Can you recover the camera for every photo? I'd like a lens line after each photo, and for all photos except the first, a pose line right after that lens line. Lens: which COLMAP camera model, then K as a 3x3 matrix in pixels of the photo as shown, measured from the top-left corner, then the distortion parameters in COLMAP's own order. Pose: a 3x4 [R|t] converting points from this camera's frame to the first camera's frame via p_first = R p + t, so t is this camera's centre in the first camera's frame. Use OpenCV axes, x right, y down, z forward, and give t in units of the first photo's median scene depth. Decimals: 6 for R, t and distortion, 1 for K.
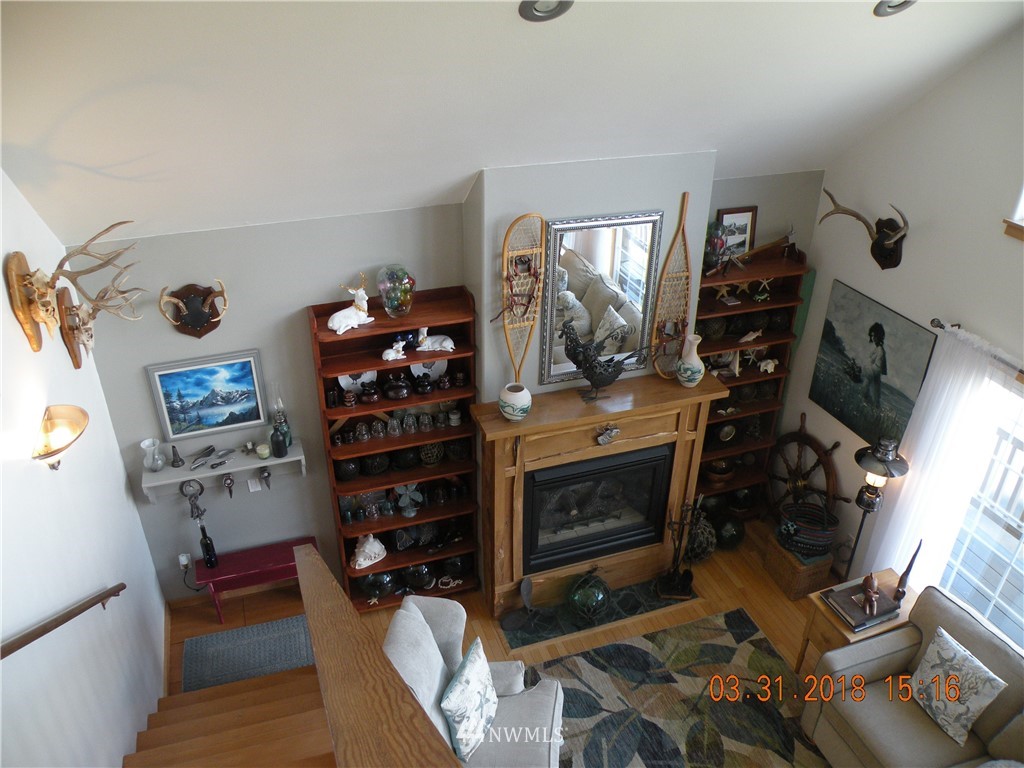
lens RADIAL K [[802.9, 0, 516.6], [0, 802.9, 400.6], [0, 0, 1]] dist [-0.162183, 0.139095]
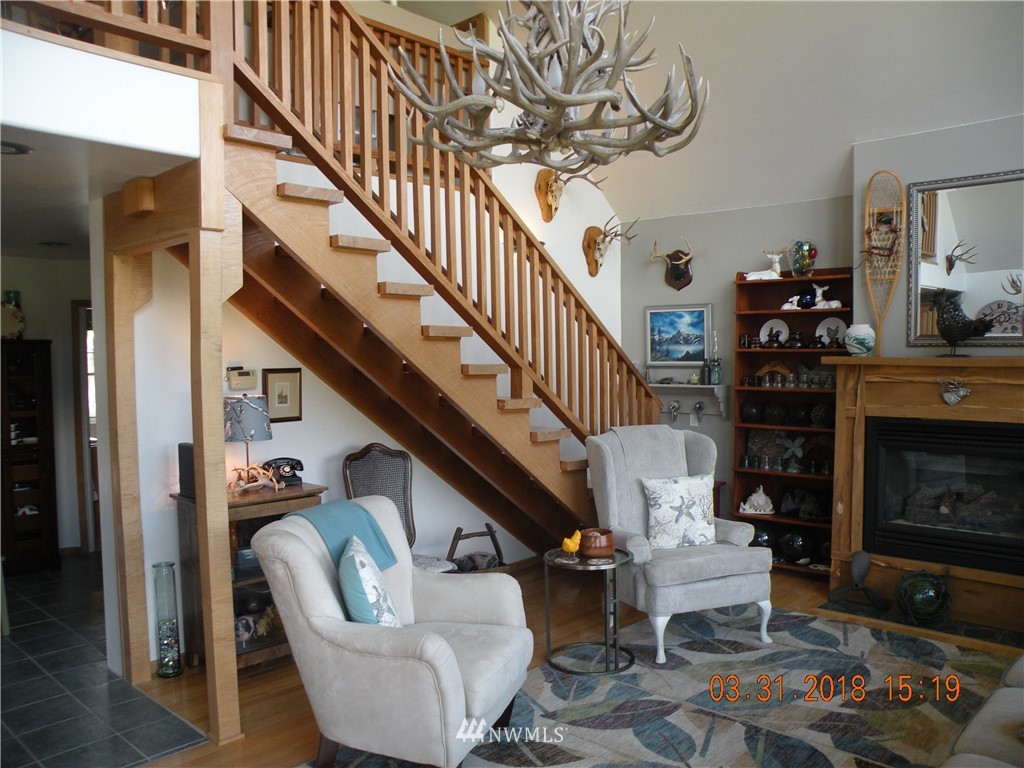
lens RADIAL K [[802.9, 0, 516.6], [0, 802.9, 400.6], [0, 0, 1]] dist [-0.162183, 0.139095]
pose [[0.465641, 0.032144, -0.884390, 0.752675], [-0.447432, 0.870757, -0.203930, 0.520168], [0.763533, 0.490663, 0.419842, 0.231708]]
